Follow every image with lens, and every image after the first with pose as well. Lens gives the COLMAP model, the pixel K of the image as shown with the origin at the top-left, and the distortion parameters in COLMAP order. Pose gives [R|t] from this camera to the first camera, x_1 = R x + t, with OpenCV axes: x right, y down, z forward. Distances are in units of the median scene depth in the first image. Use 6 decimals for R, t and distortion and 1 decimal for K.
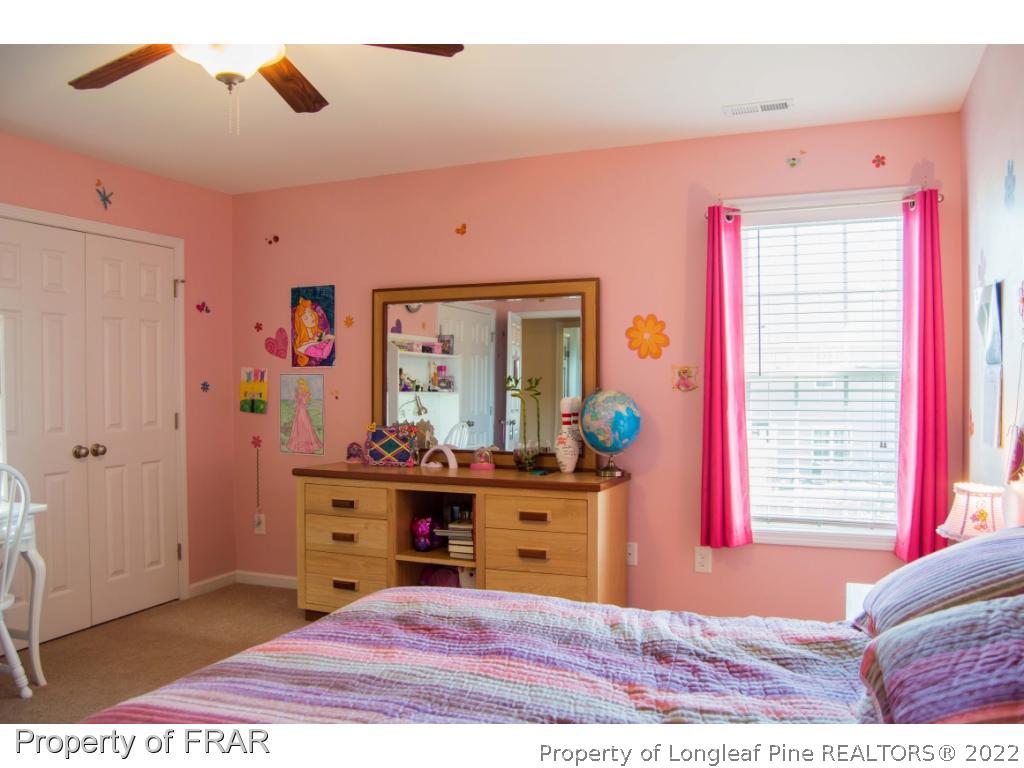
lens RADIAL K [[814.0, 0, 511.5], [0, 814.0, 385.9], [0, 0, 1]] dist [-0.096291, 0.034567]
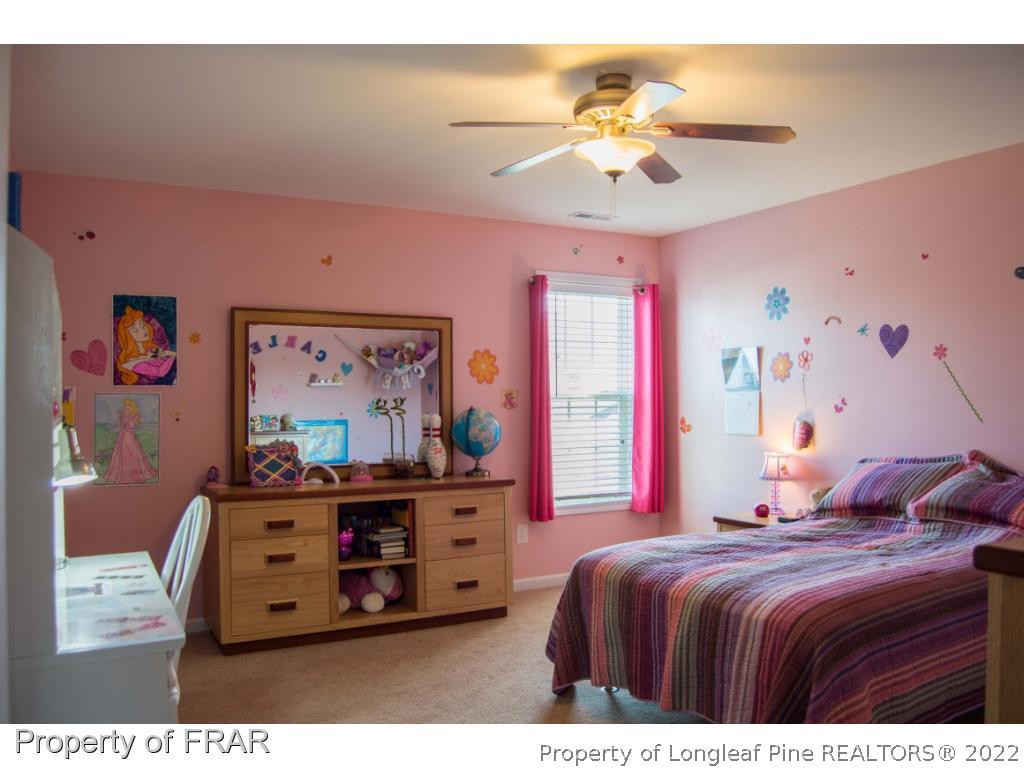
lens RADIAL K [[814.0, 0, 512.7], [0, 814.0, 386.0], [0, 0, 1]] dist [-0.096291, 0.034567]
pose [[0.623451, 0.014917, 0.781720, -0.768250], [0.008992, 0.999615, -0.026246, 0.004018], [-0.781810, 0.023393, 0.623077, 0.149264]]
